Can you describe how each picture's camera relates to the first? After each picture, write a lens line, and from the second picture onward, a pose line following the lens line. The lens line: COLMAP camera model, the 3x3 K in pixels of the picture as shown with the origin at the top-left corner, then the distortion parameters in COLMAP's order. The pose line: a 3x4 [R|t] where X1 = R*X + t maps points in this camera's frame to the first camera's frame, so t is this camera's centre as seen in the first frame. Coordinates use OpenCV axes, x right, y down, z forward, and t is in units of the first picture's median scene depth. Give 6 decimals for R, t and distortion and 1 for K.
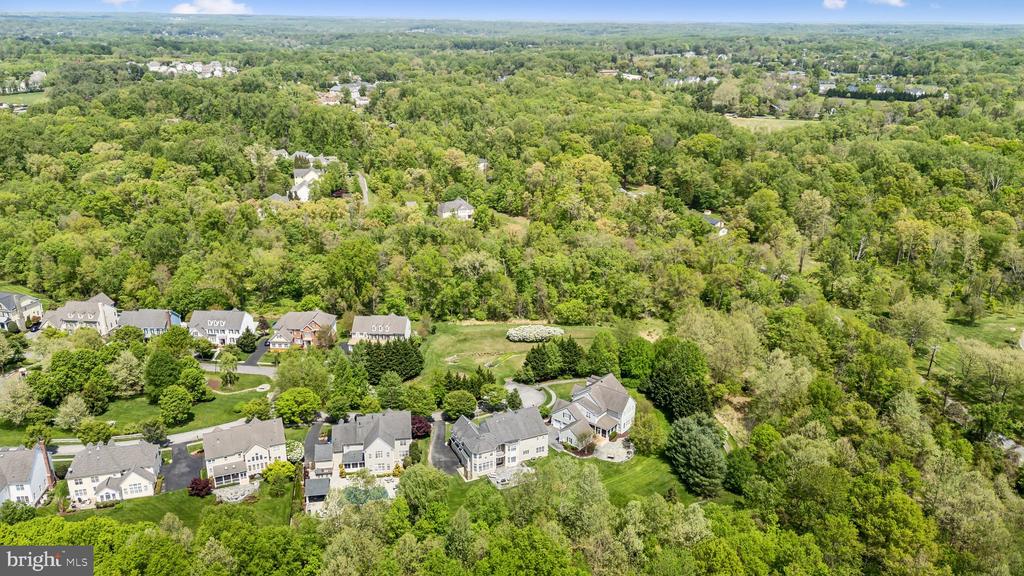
lens RADIAL K [[760.1, 0, 517.5], [0, 760.1, 284.7], [0, 0, 1]] dist [0.122554, -0.223234]
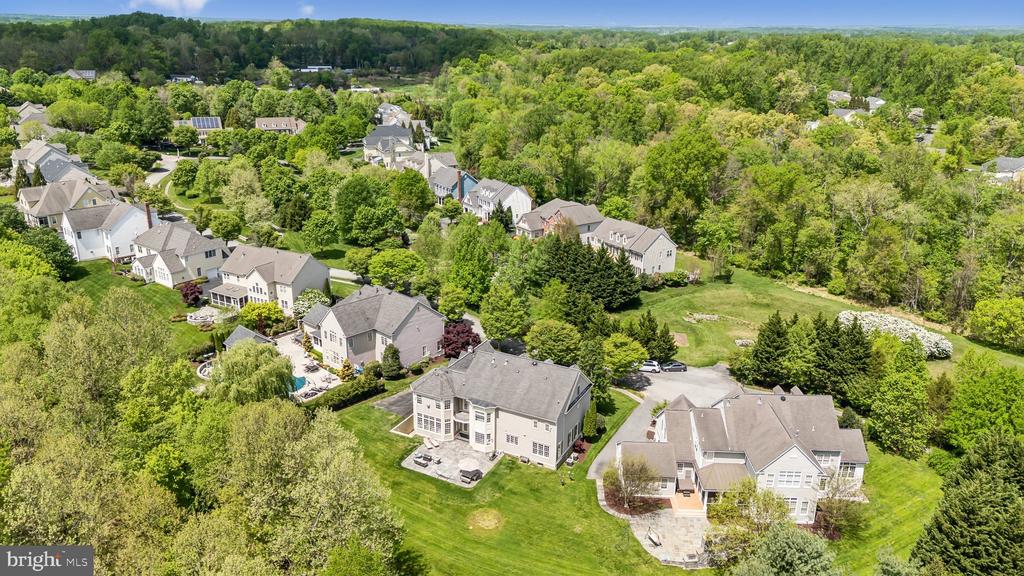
lens RADIAL K [[754.9, 0, 512.0], [0, 754.9, 288.0], [0, 0, 1]] dist [0.079215, -0.084500]
pose [[0.595487, 0.251450, -0.762999, 0.314768], [-0.268448, 0.957442, 0.106017, 0.059134], [0.757186, 0.141694, 0.637646, 0.565968]]
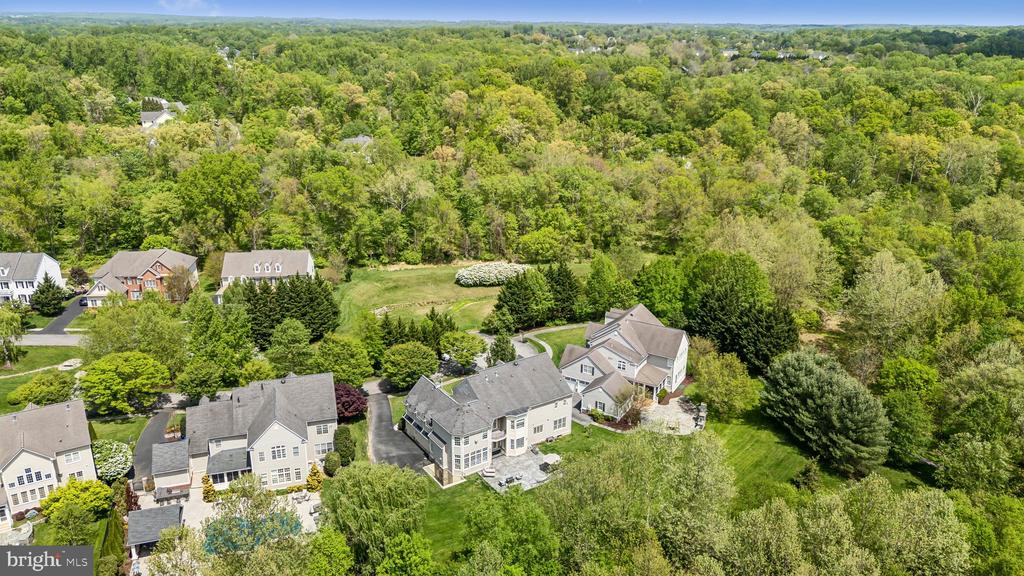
lens RADIAL K [[754.9, 0, 512.0], [0, 754.9, 288.0], [0, 0, 1]] dist [0.079215, -0.084500]
pose [[0.989216, -0.052472, 0.136740, -0.069922], [0.052870, 0.998601, 0.000725, 0.093365], [-0.136586, 0.006512, 0.990607, 0.364618]]
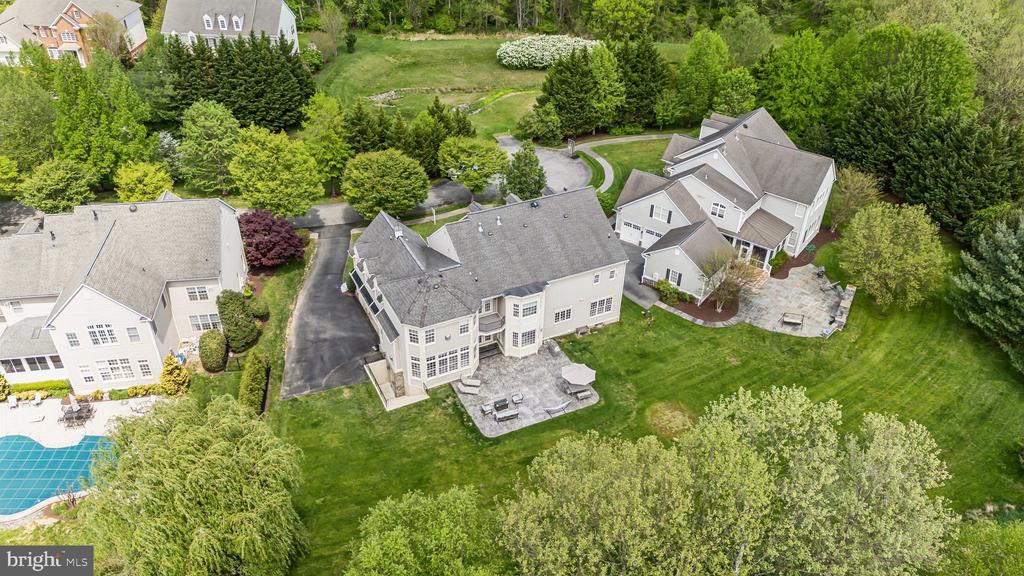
lens RADIAL K [[754.9, 0, 512.0], [0, 754.9, 288.0], [0, 0, 1]] dist [0.079215, -0.084500]
pose [[0.999871, -0.004239, 0.015477, -0.015034], [-0.000007, 0.964347, 0.264641, 0.097778], [-0.016047, -0.264607, 0.964223, 0.568500]]
